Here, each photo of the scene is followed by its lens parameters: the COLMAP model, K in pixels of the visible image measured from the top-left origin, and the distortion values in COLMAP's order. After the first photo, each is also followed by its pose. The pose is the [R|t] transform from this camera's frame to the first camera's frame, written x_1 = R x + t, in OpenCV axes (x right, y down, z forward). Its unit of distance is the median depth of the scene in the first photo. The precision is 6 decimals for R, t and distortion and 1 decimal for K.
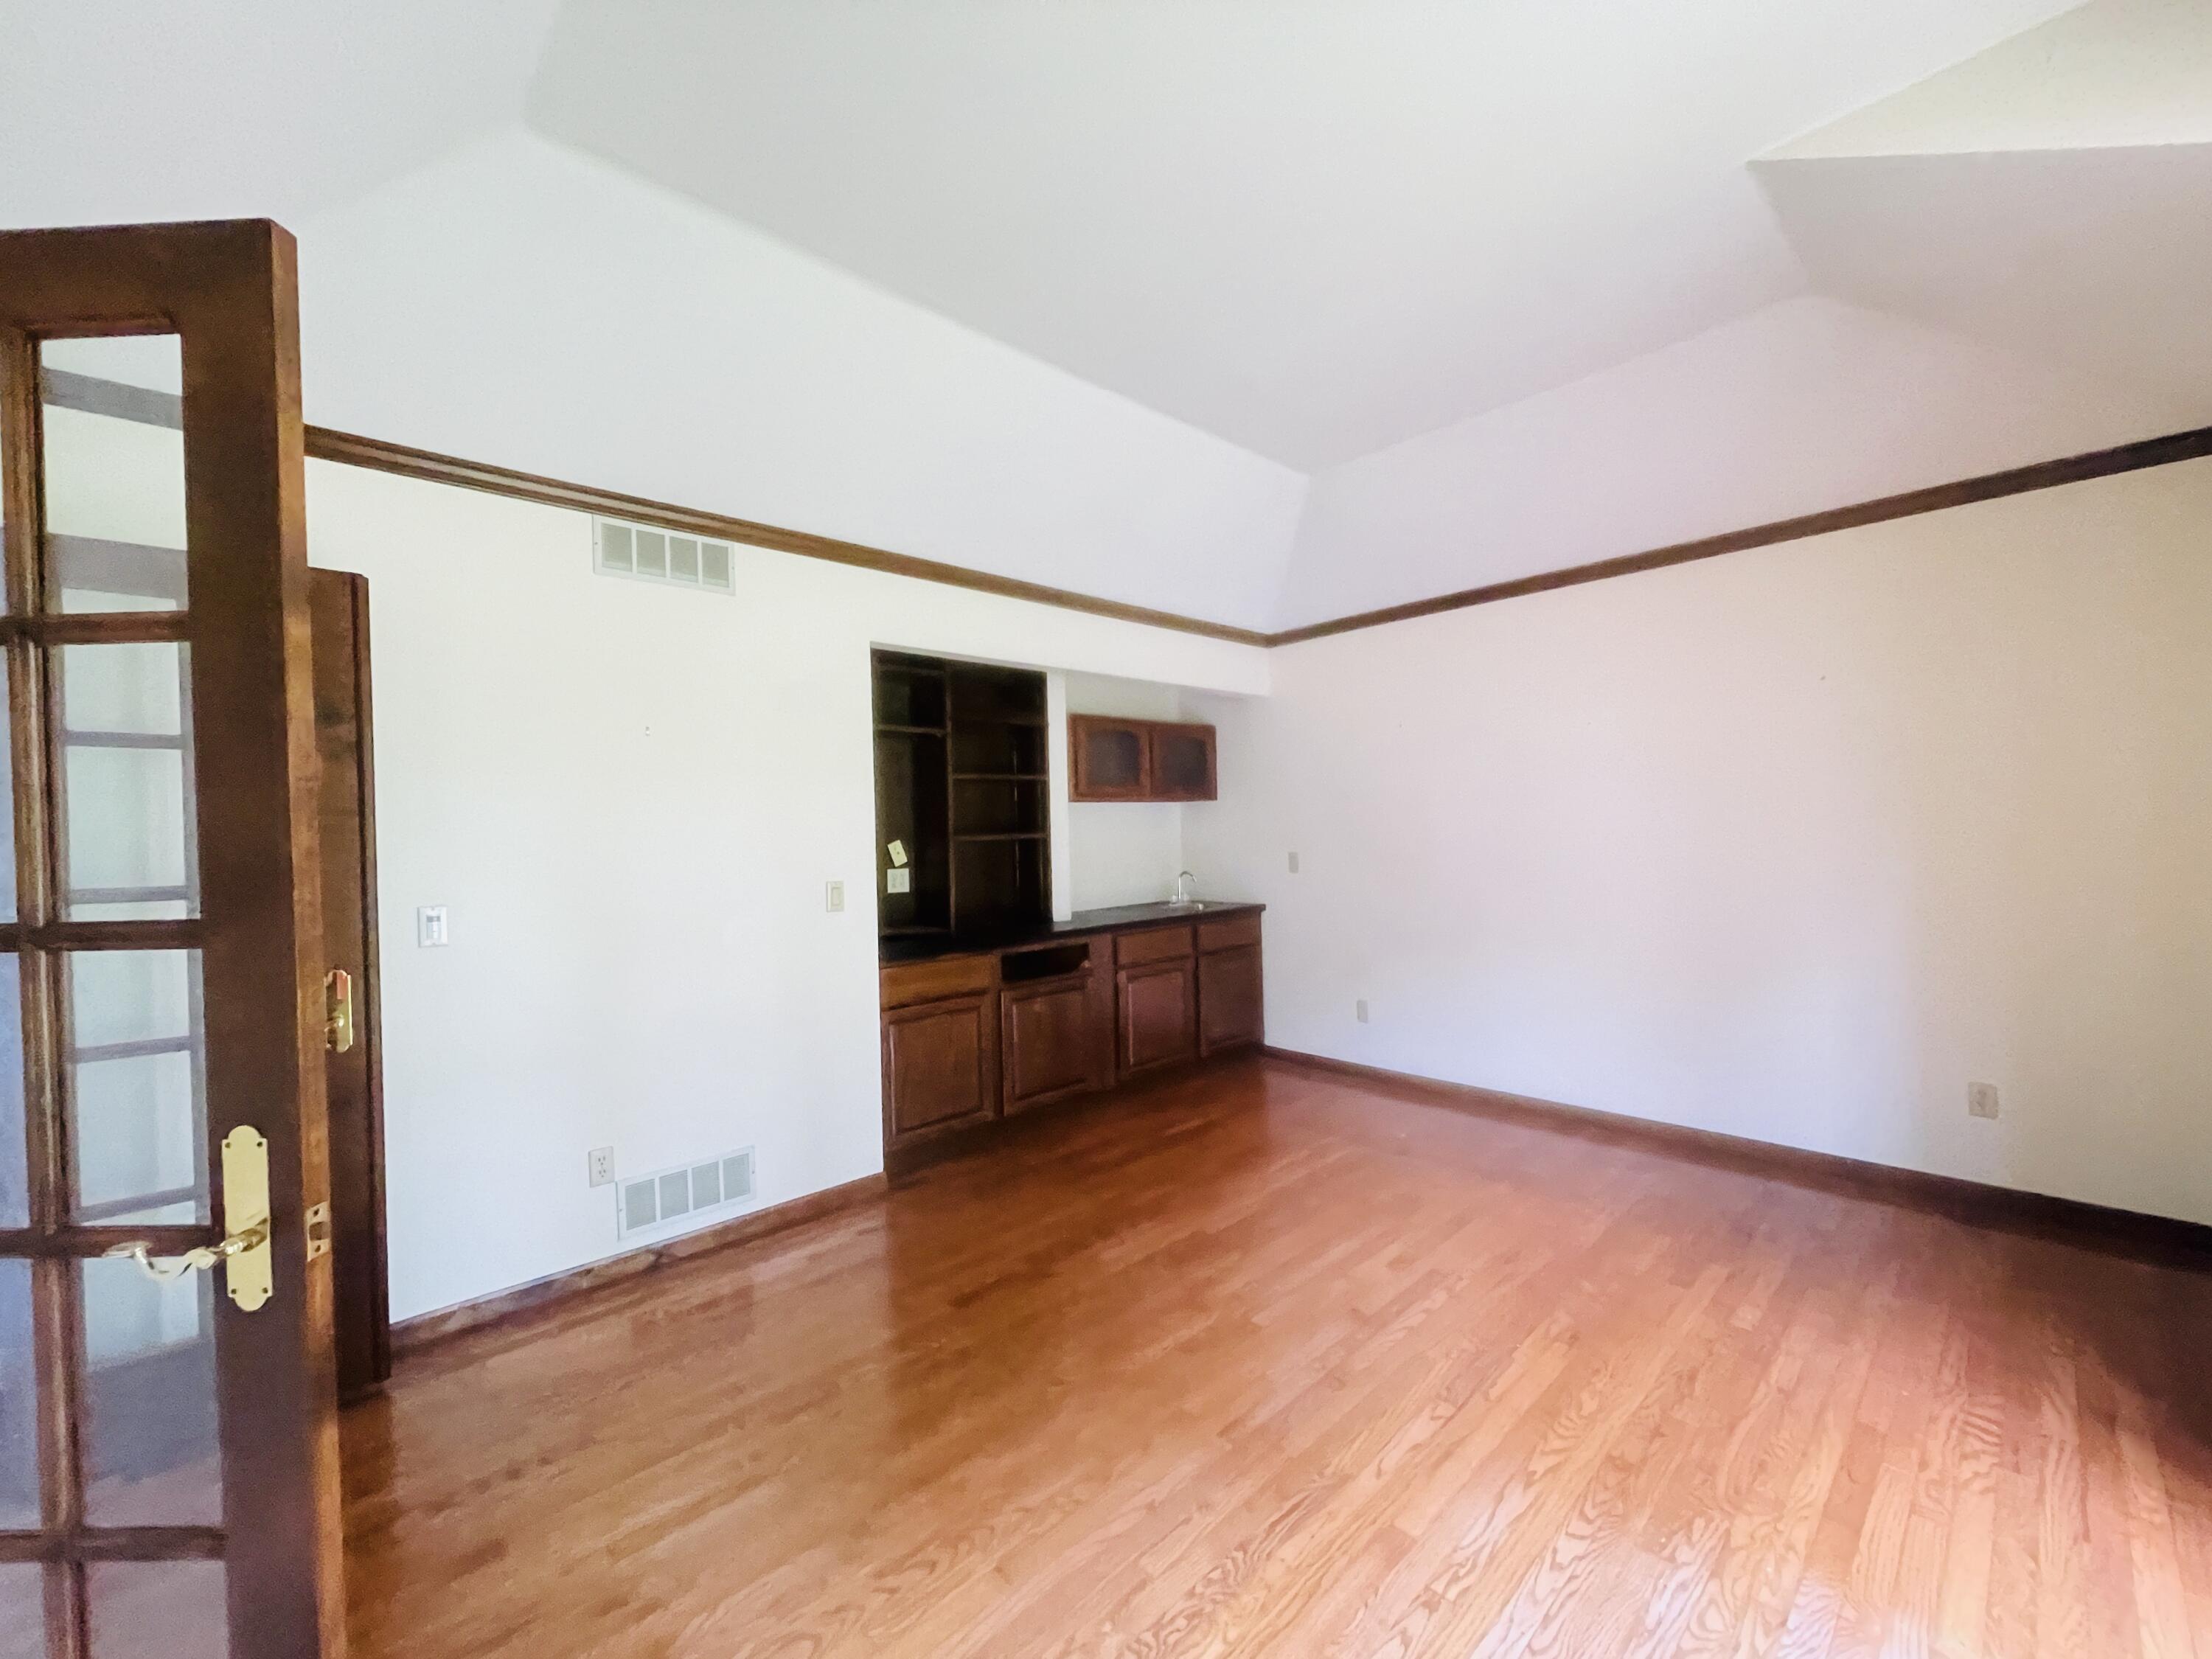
lens RADIAL K [[881.1, 0, 1095.3], [0, 881.1, 831.4], [0, 0, 1]] dist [-0.000817, -0.000254]
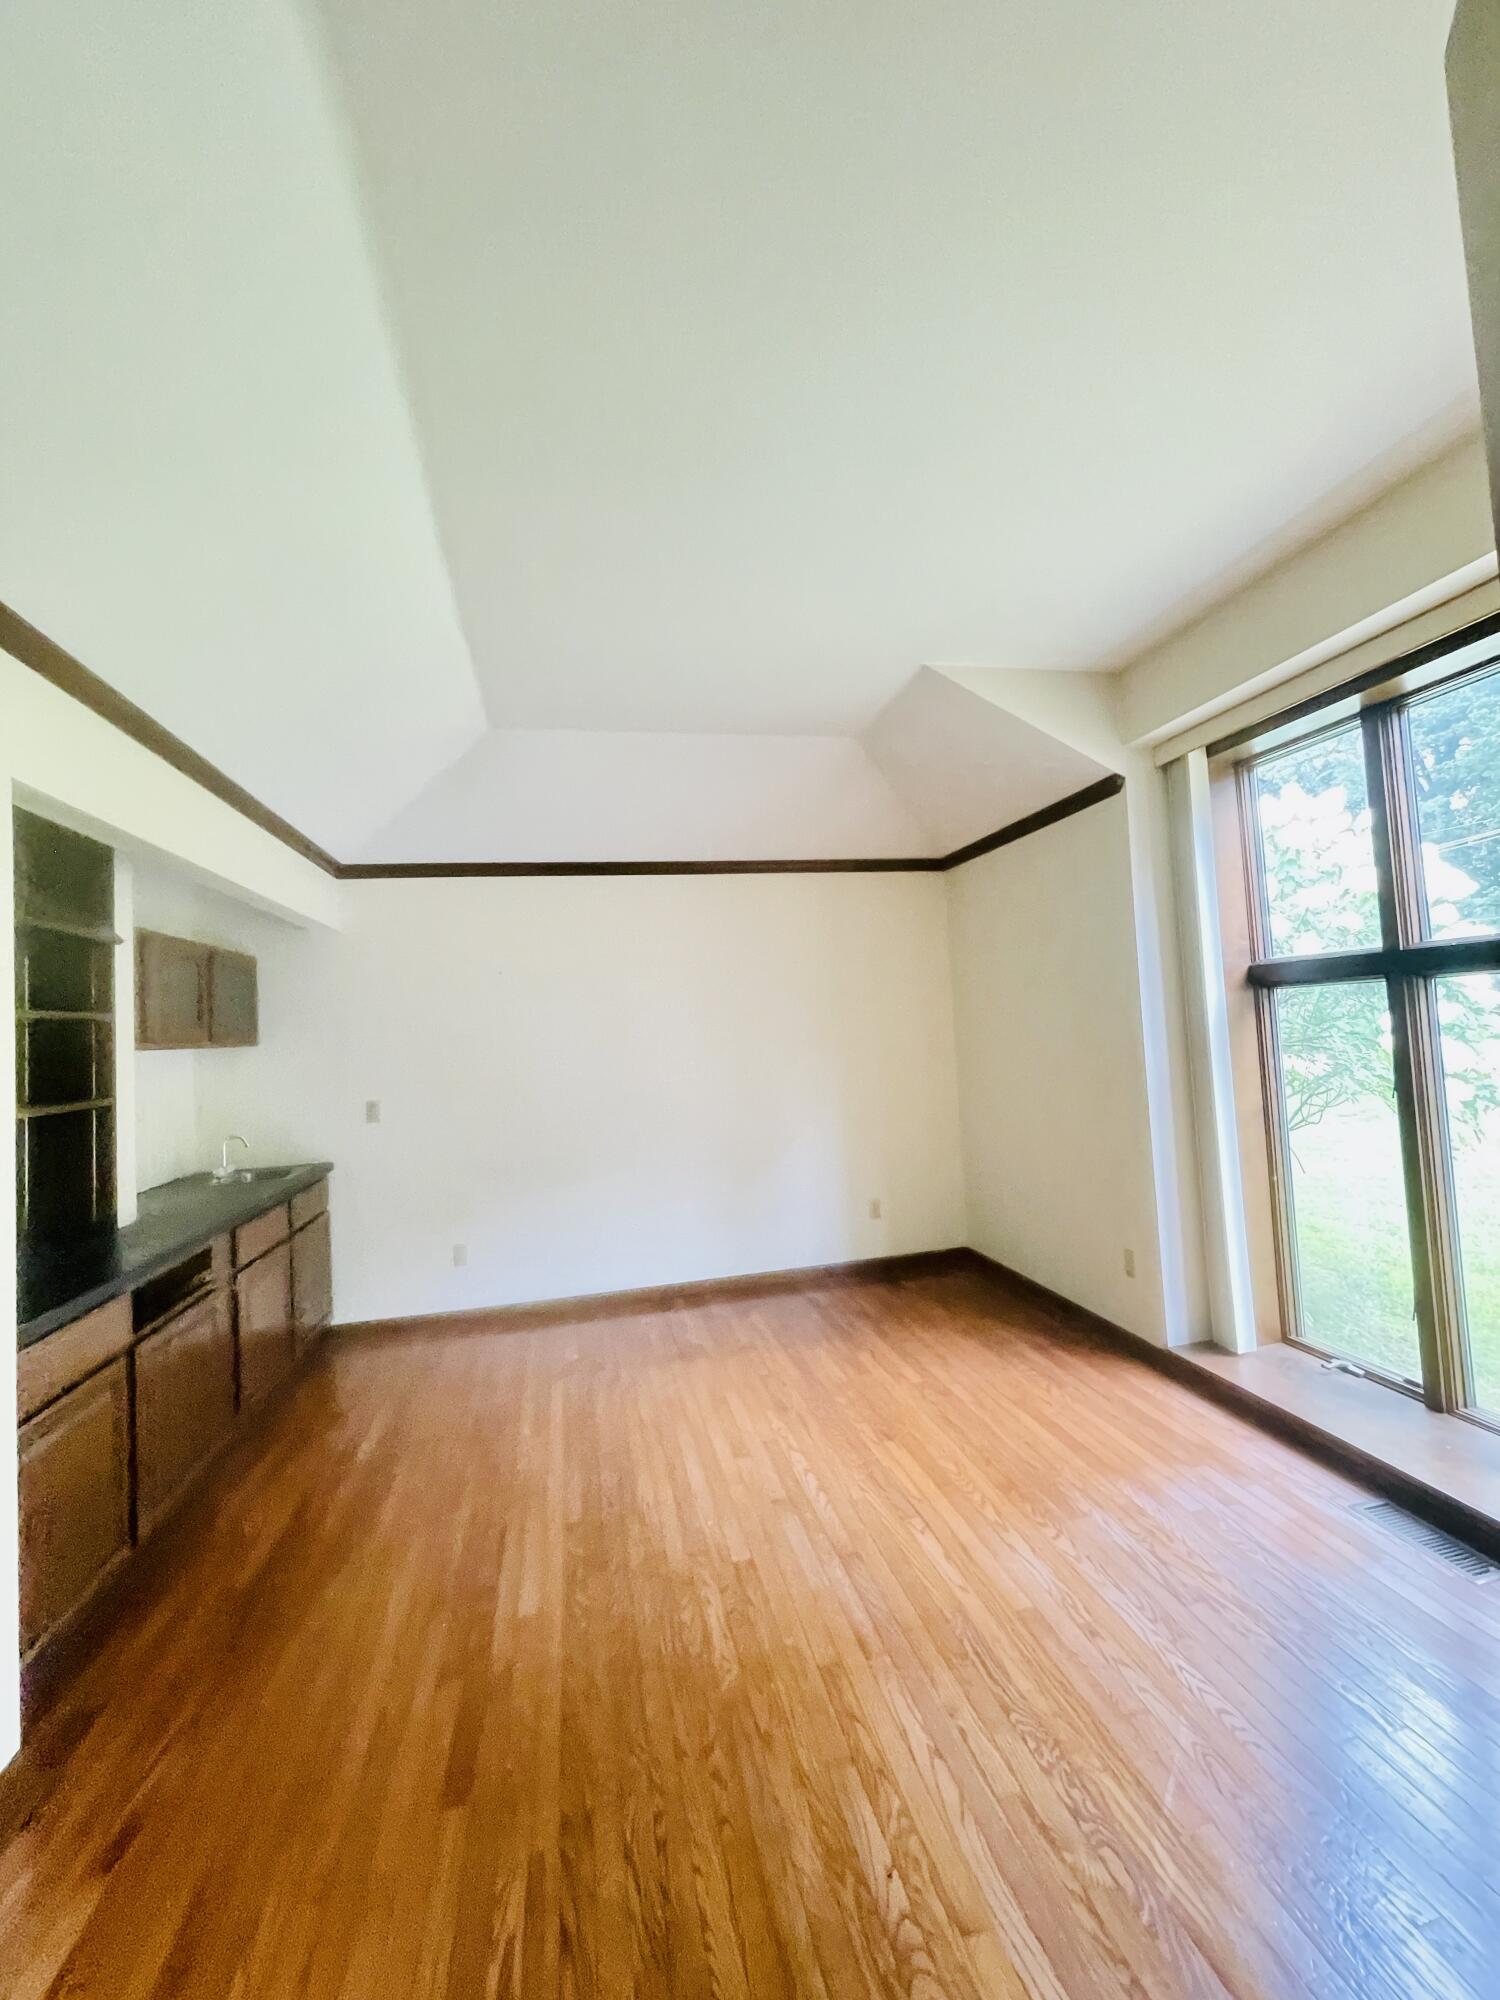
lens RADIAL K [[796.7, 0, 742.0], [0, 796.7, 1001.8], [0, 0, 1]] dist [-0.000817, -0.000254]
pose [[0.514899, 0.033598, 0.856592, -0.570219], [0.043368, 0.996931, -0.065171, -0.018452], [-0.856153, 0.070705, 0.511862, 0.448379]]
